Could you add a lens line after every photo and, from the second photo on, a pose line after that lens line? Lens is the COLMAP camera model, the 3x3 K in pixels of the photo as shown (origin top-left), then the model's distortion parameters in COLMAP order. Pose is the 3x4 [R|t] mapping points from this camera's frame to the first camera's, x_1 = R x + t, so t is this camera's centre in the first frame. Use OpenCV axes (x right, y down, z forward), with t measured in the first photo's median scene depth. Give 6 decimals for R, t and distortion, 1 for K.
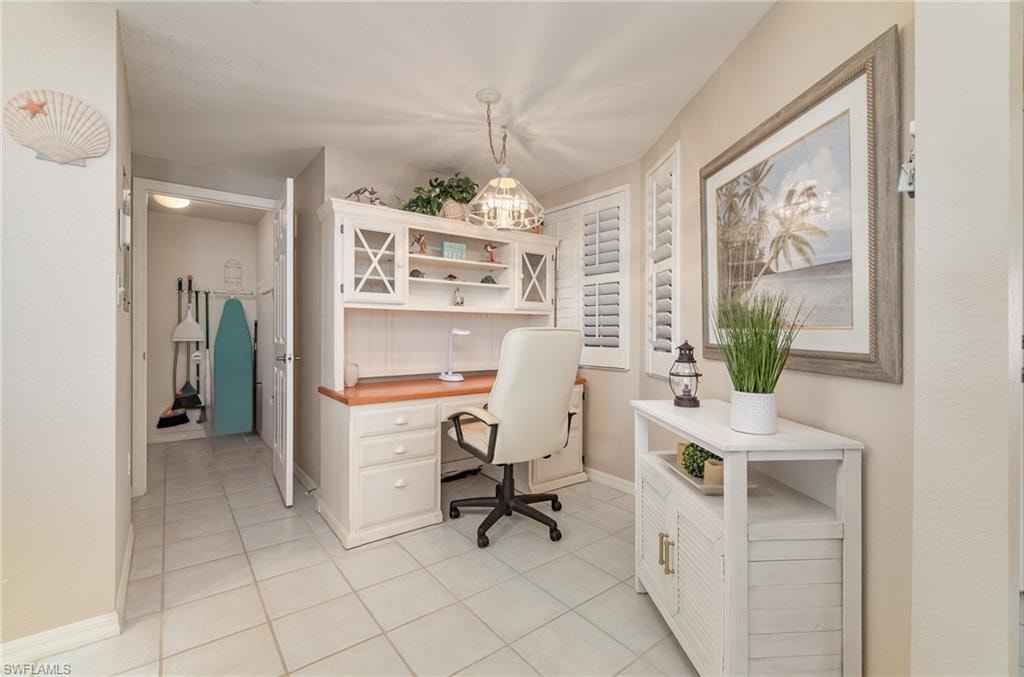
lens RADIAL K [[443.5, 0, 509.5], [0, 443.5, 332.4], [0, 0, 1]] dist [-0.003660, -0.000170]
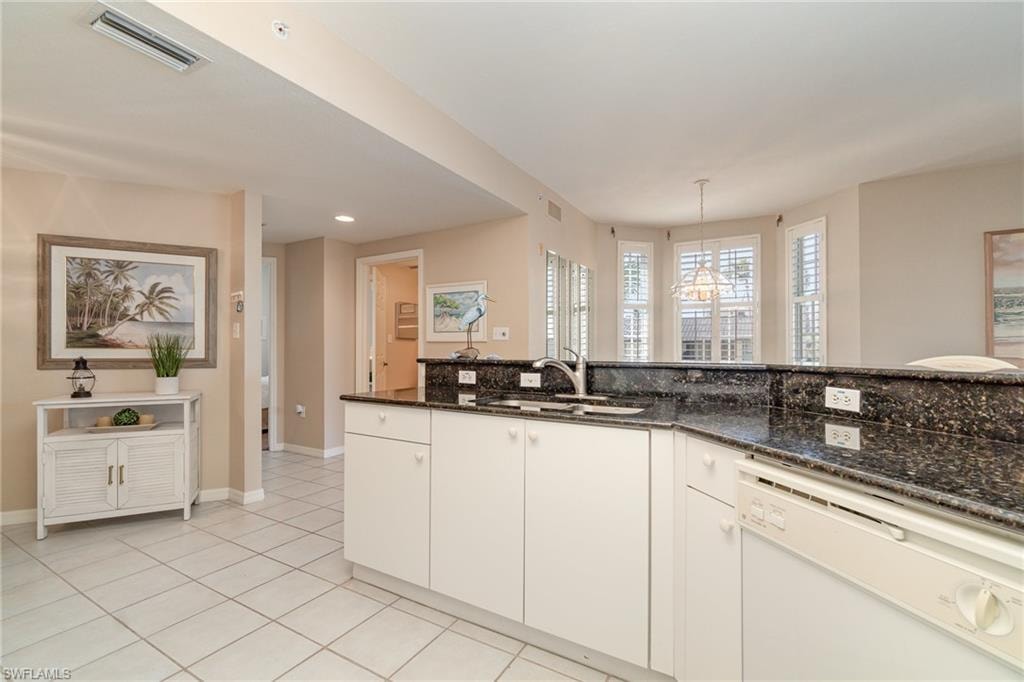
lens RADIAL K [[444.5, 0, 510.2], [0, 444.5, 345.9], [0, 0, 1]] dist [-0.006840, 0.001385]
pose [[-0.379672, 0.002450, 0.925118, -1.058927], [0.000130, 0.999997, -0.002596, -0.008901], [-0.925121, -0.000865, -0.379671, 0.115857]]
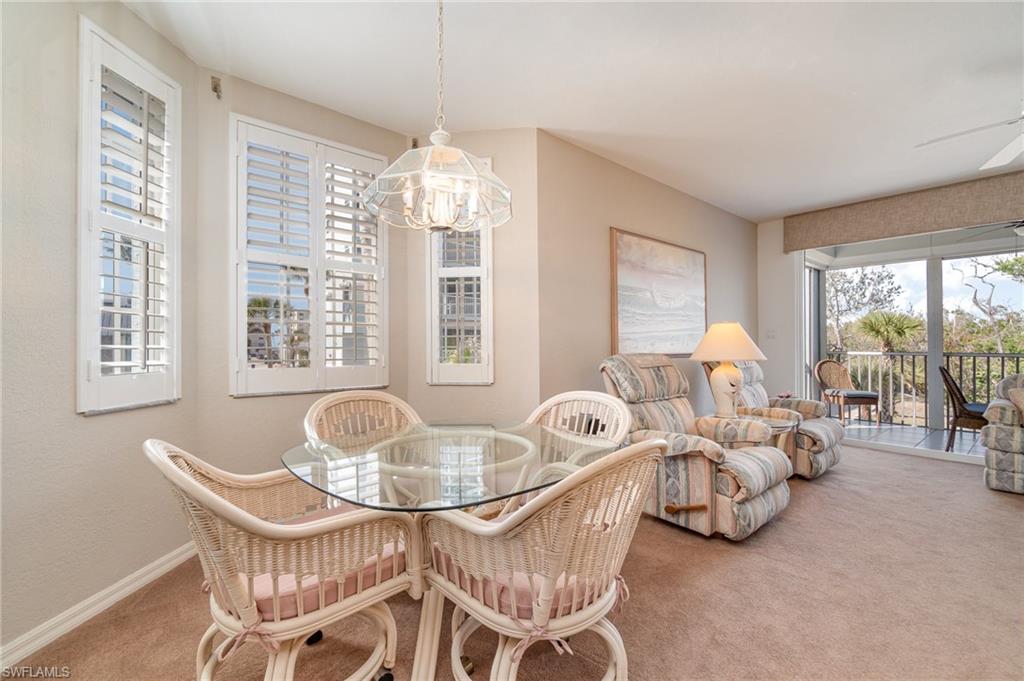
lens RADIAL K [[444.5, 0, 508.7], [0, 444.5, 341.7], [0, 0, 1]] dist [-0.006840, 0.001385]
pose [[-0.999111, -0.003158, -0.042041, -0.007350], [-0.002856, 0.999970, -0.007253, -0.000597], [0.042063, -0.007126, -0.999090, -0.396240]]
